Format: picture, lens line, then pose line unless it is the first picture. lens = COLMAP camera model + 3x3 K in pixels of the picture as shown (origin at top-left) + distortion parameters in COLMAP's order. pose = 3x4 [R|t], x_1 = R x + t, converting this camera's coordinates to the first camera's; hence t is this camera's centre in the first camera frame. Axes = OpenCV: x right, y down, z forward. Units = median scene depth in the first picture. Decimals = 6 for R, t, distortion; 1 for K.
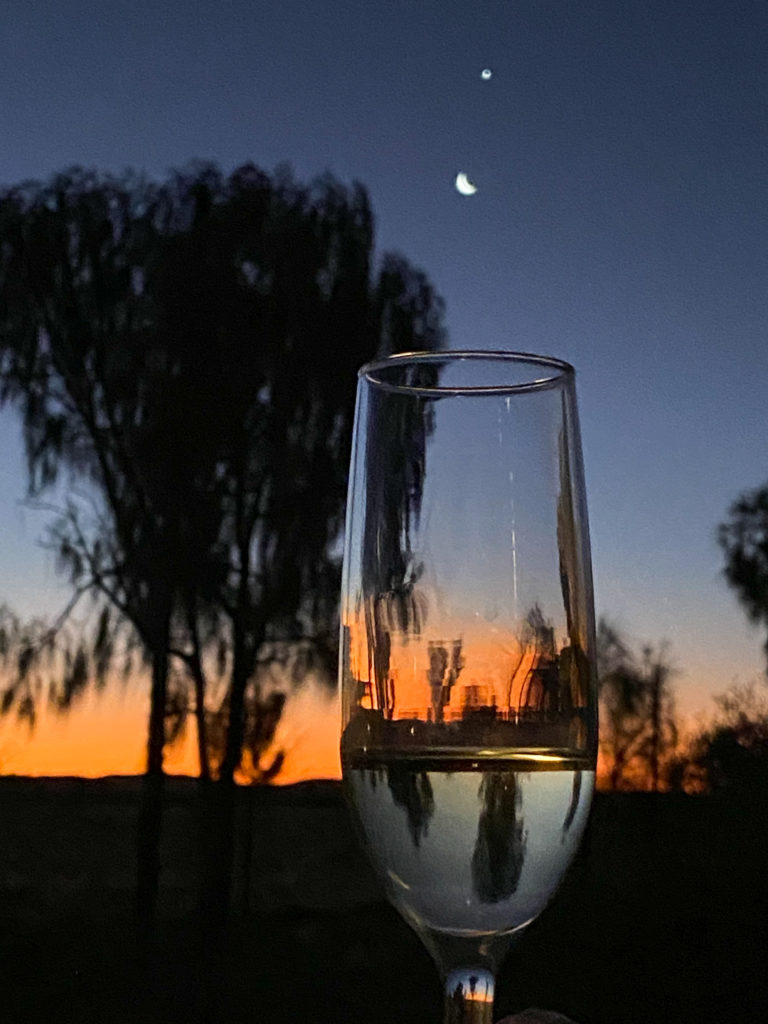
lens RADIAL K [[2009.6, 0, 384.0], [0, 2009.6, 512.0], [0, 0, 1]] dist [0.011557, 0.048960]
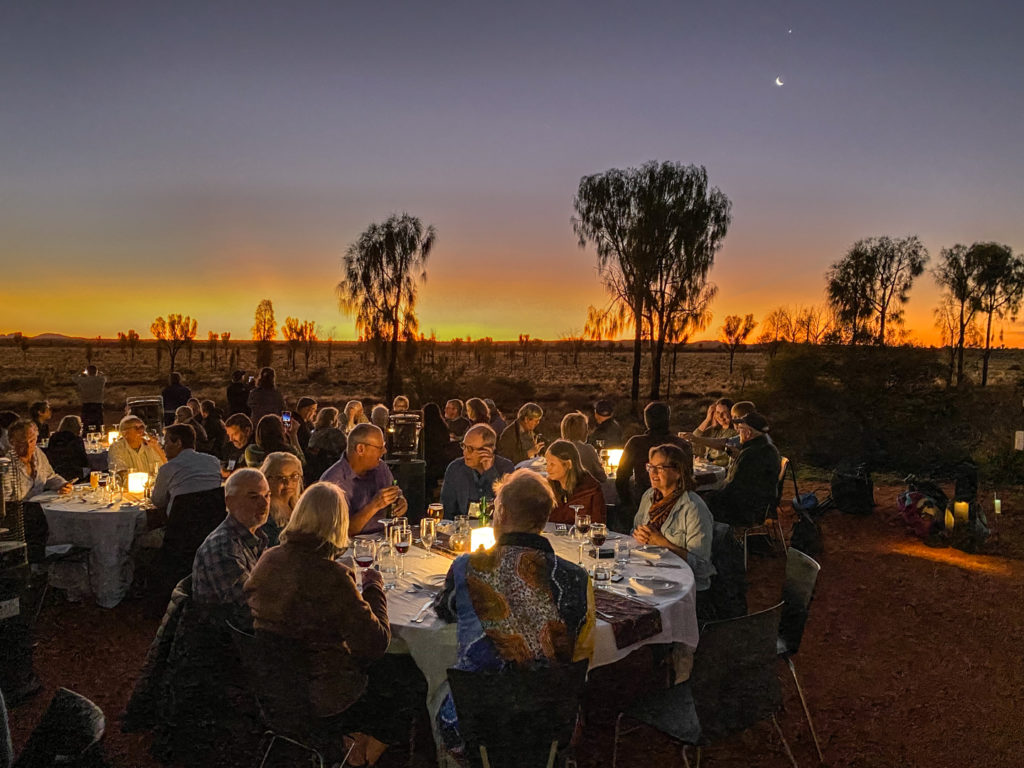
lens RADIAL K [[776.5, 0, 512.0], [0, 776.5, 384.0], [0, 0, 1]] dist [0.002238, 0.000126]
pose [[0.961943, 0.019327, -0.272566, 0.036767], [0.031959, 0.982692, 0.182470, -0.059584], [0.271375, -0.184237, 0.944676, -0.269679]]
